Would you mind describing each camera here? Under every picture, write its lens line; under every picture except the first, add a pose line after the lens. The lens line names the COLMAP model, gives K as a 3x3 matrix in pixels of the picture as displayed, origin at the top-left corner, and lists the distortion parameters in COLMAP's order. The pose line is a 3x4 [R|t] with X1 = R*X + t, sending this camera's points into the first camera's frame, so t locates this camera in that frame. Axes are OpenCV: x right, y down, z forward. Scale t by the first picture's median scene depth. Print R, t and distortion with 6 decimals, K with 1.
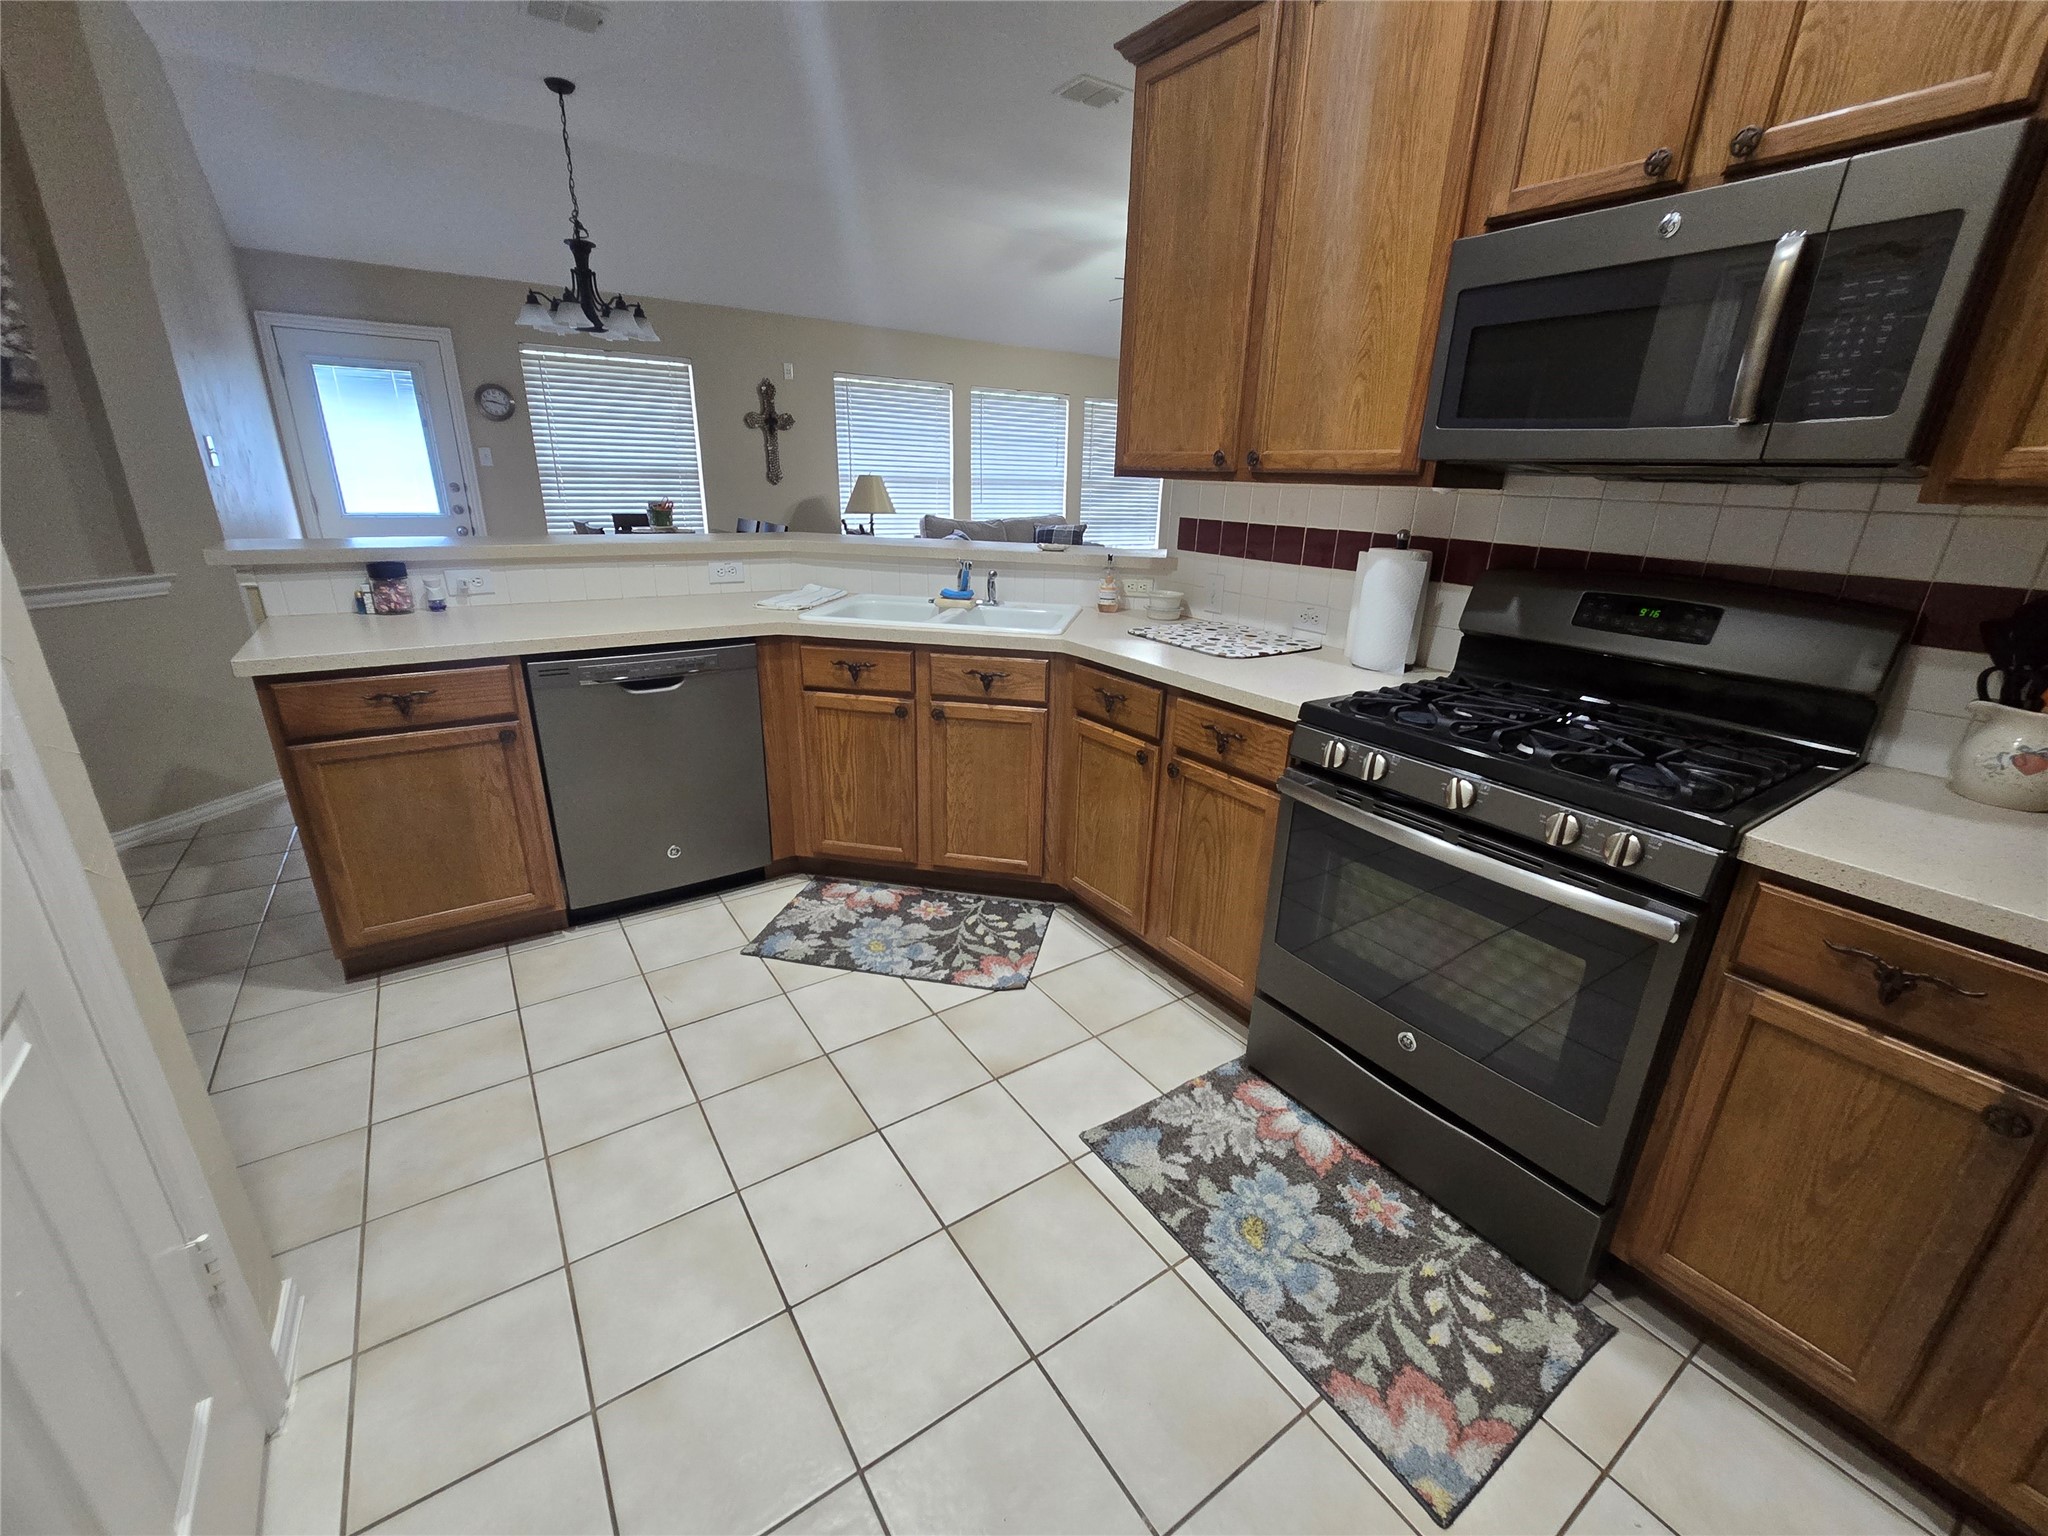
lens RADIAL K [[834.3, 0, 1024.0], [0, 834.3, 768.0], [0, 0, 1]] dist [0.008382, 0.000112]
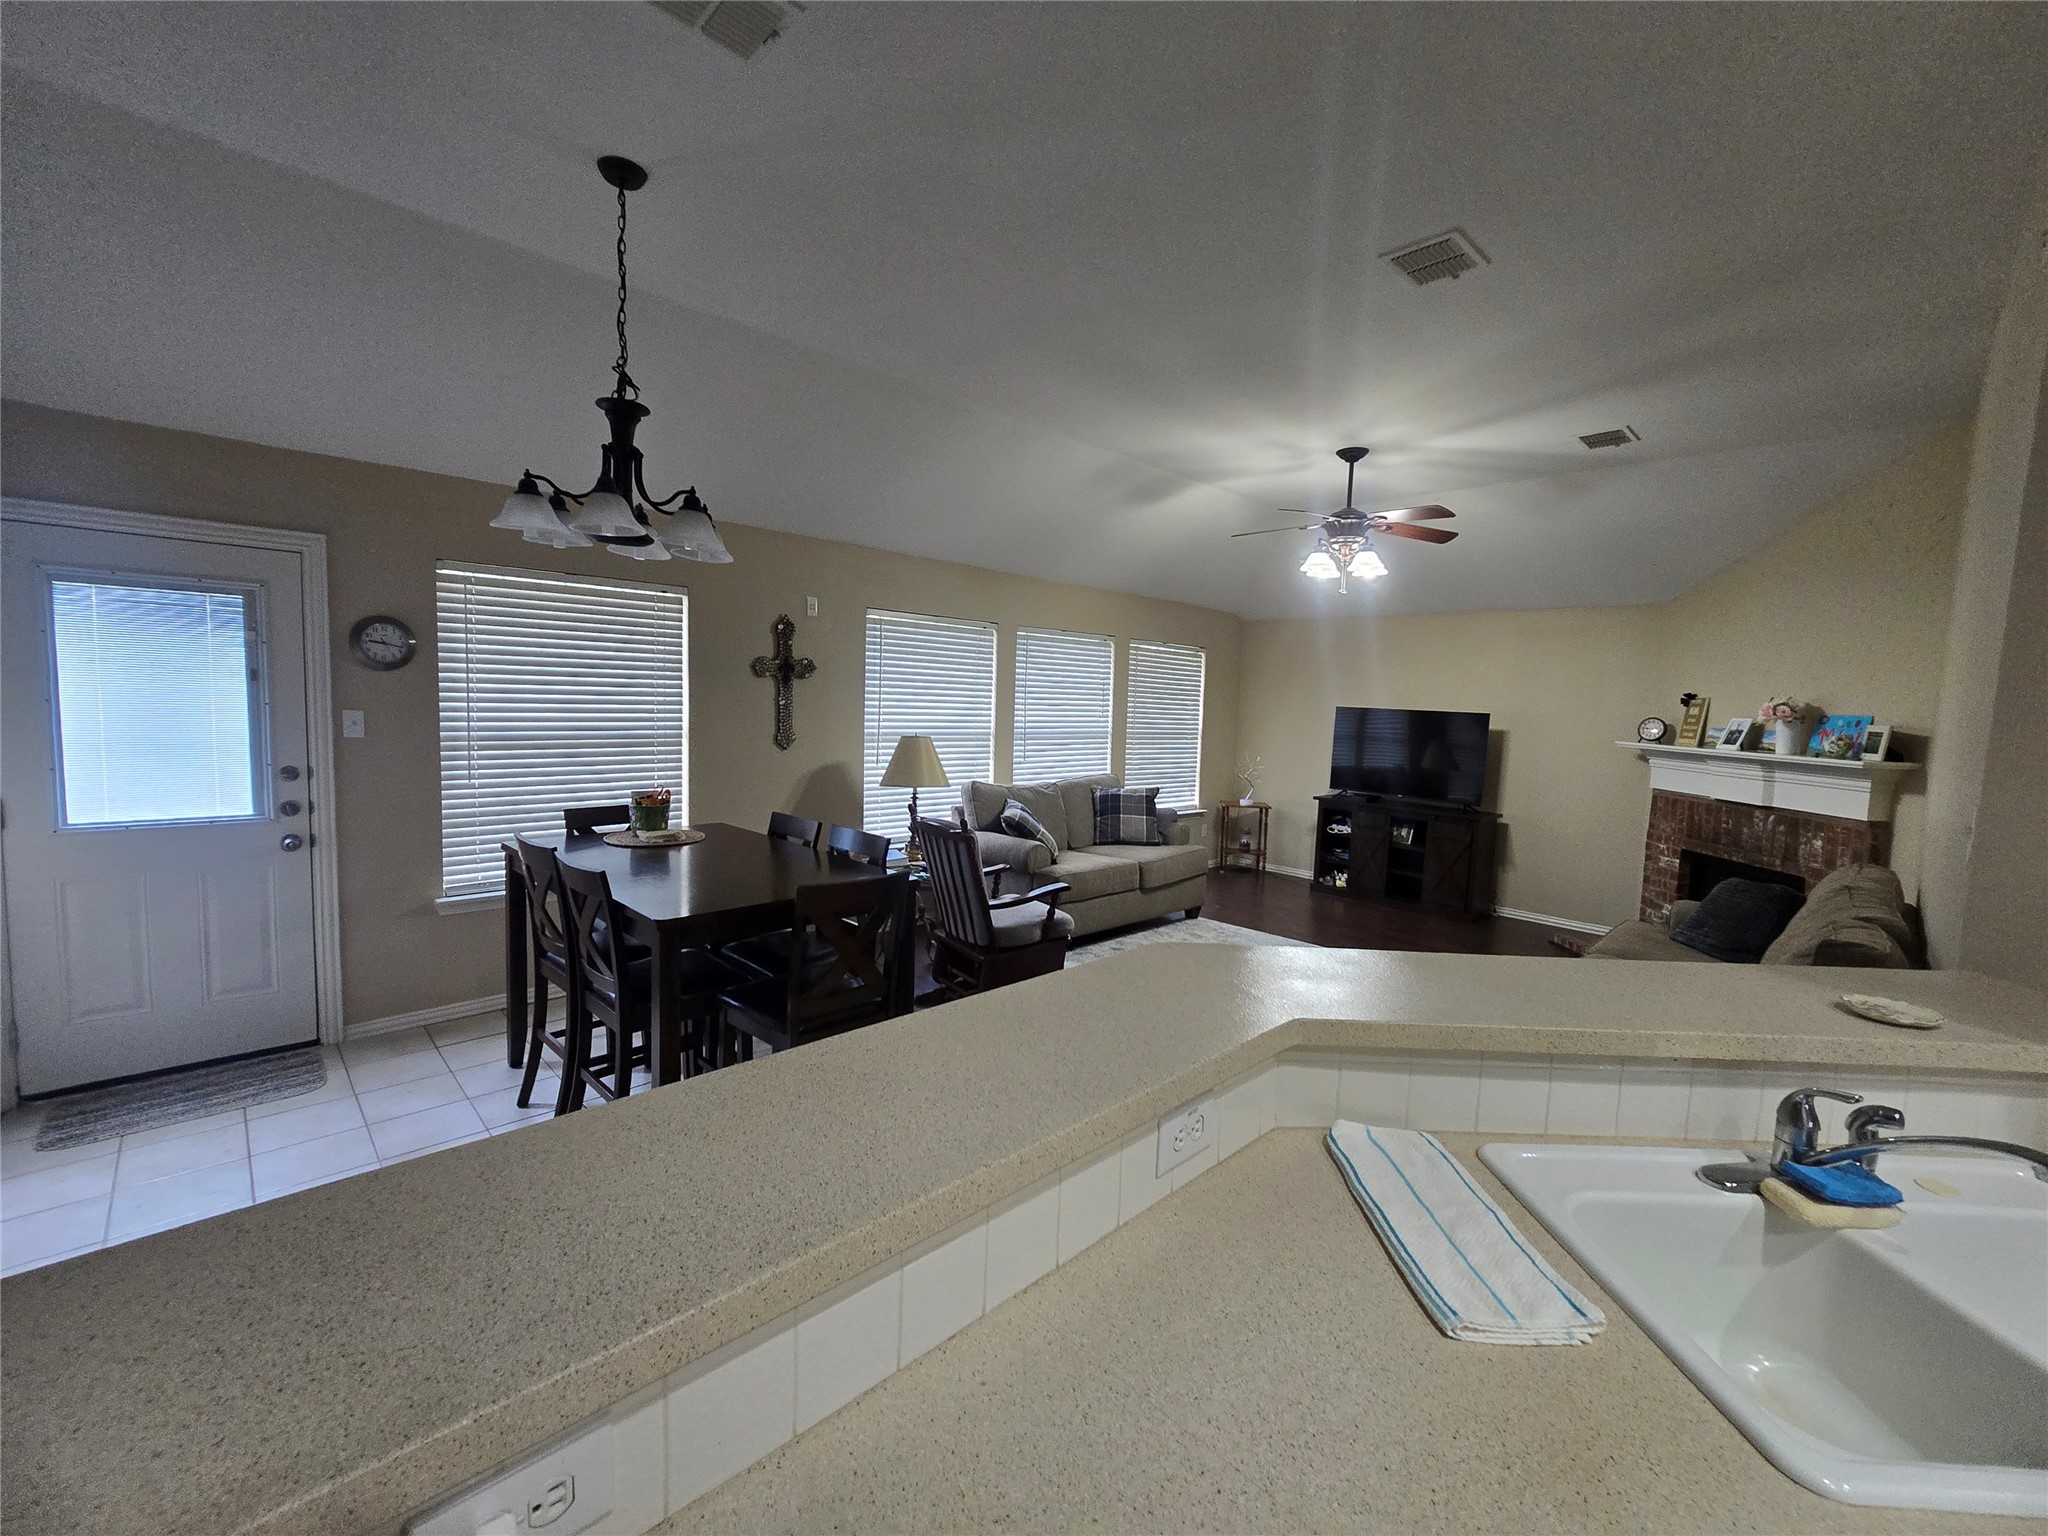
lens RADIAL K [[845.6, 0, 1038.6], [0, 845.6, 770.4], [0, 0, 1]] dist [-0.002656, -0.000020]
pose [[0.984294, -0.008054, 0.176353, -0.534974], [0.051616, 0.968436, -0.243858, -0.336289], [-0.168823, 0.249130, 0.953642, 0.690139]]
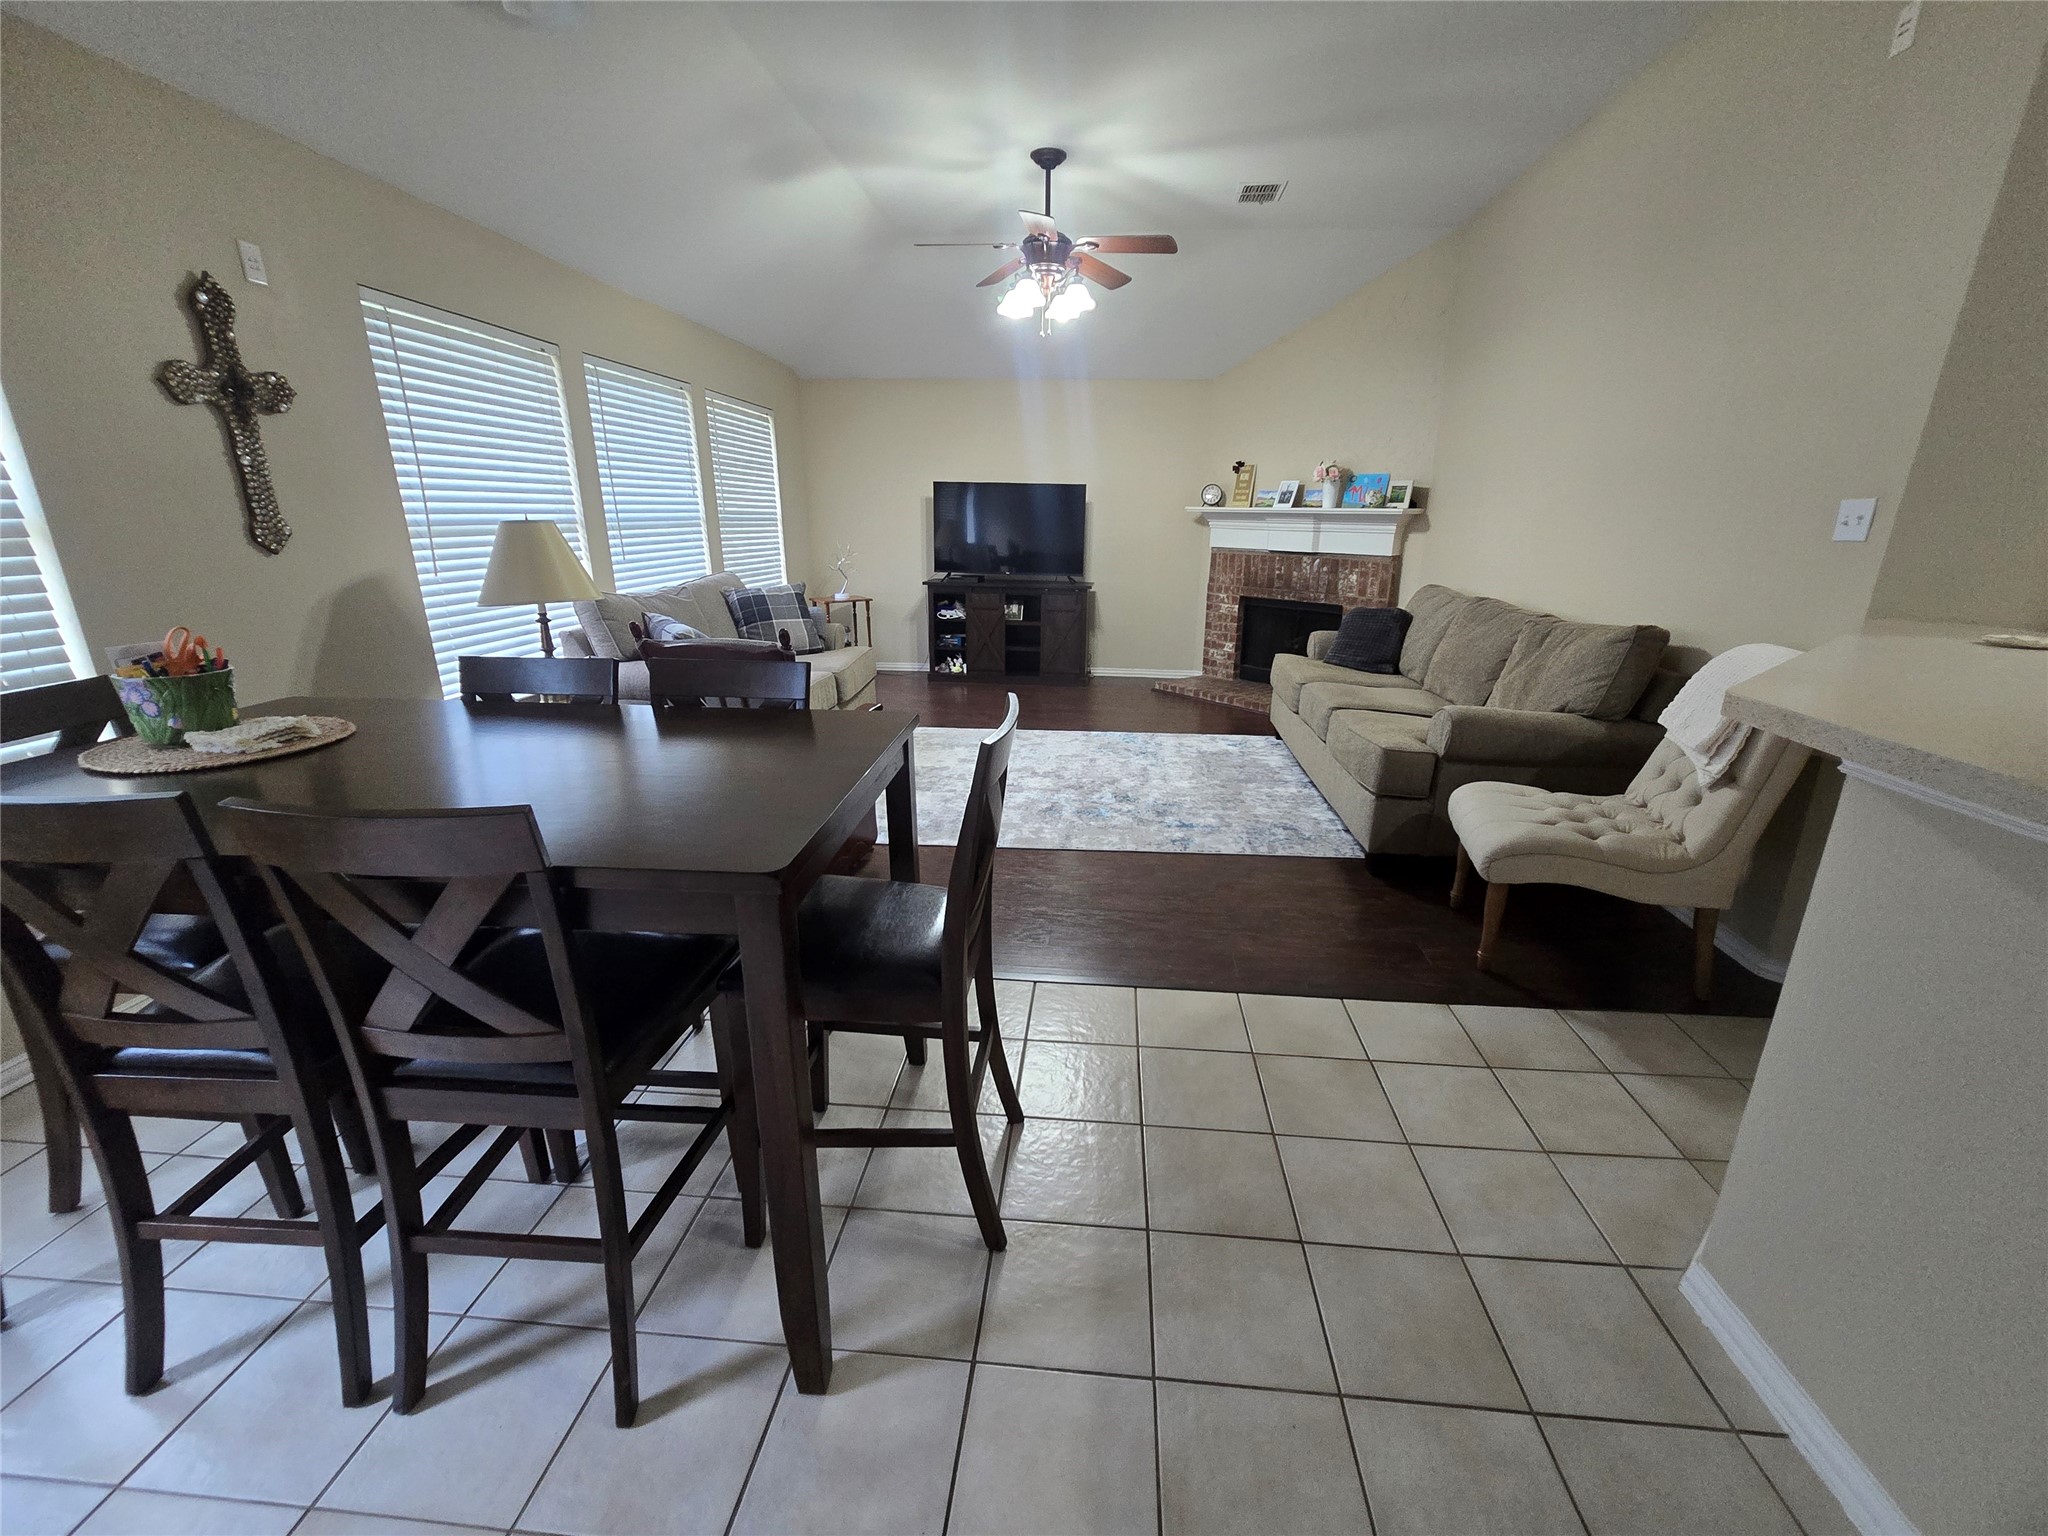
lens RADIAL K [[836.4, 0, 1038.9], [0, 836.4, 775.5], [0, 0, 1]] dist [-0.001598, -0.000376]
pose [[0.631510, -0.254234, 0.732503, -0.973187], [0.268252, 0.958015, 0.101237, -0.471306], [-0.727486, 0.132563, 0.673195, 1.262028]]
